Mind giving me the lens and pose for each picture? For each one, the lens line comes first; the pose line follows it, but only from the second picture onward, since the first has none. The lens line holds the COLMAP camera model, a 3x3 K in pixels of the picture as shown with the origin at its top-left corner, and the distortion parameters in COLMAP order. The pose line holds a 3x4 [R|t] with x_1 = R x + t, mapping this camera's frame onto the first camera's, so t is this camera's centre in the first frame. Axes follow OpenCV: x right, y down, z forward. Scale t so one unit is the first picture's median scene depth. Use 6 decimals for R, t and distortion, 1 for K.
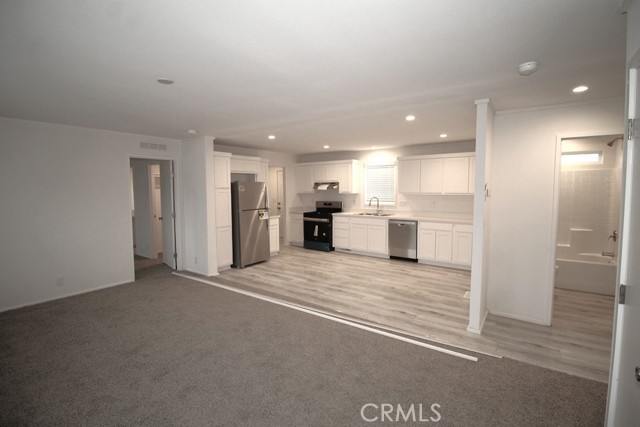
lens RADIAL K [[300.5, 0, 321.7], [0, 300.5, 209.6], [0, 0, 1]] dist [0.000505, -0.011376]
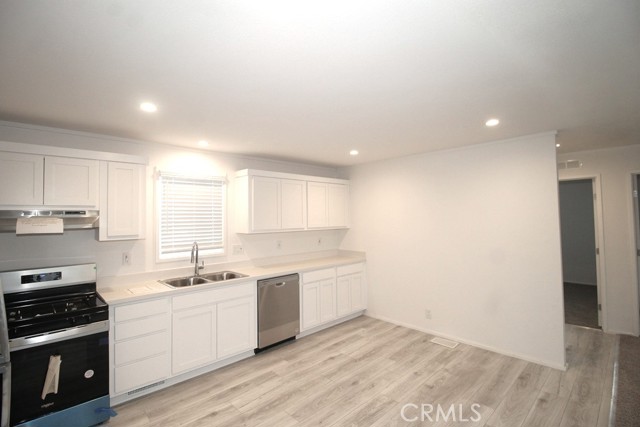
lens RADIAL K [[300.5, 0, 321.4], [0, 300.5, 205.9], [0, 0, 1]] dist [0.000505, -0.011376]
pose [[0.184493, 0.040272, 0.982008, -0.312239], [0.089564, 0.994314, -0.057604, -0.063735], [-0.978744, 0.098580, 0.179837, 0.829739]]
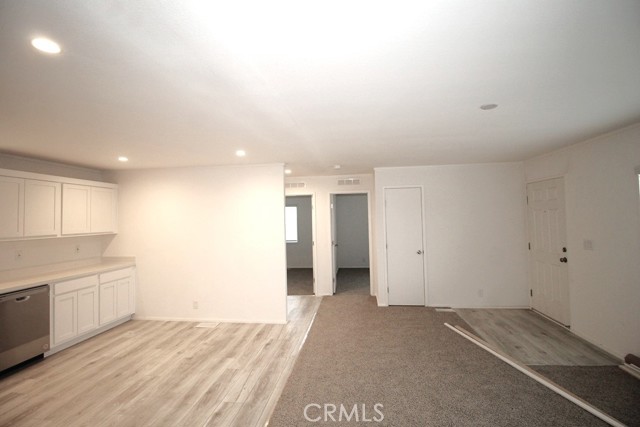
lens RADIAL K [[300.5, 0, 318.2], [0, 300.5, 207.7], [0, 0, 1]] dist [0.000505, -0.011376]
pose [[-0.468761, 0.046677, 0.882091, -0.451128], [0.092477, 0.995709, -0.003545, -0.060086], [-0.878471, 0.079911, -0.471066, 0.807428]]
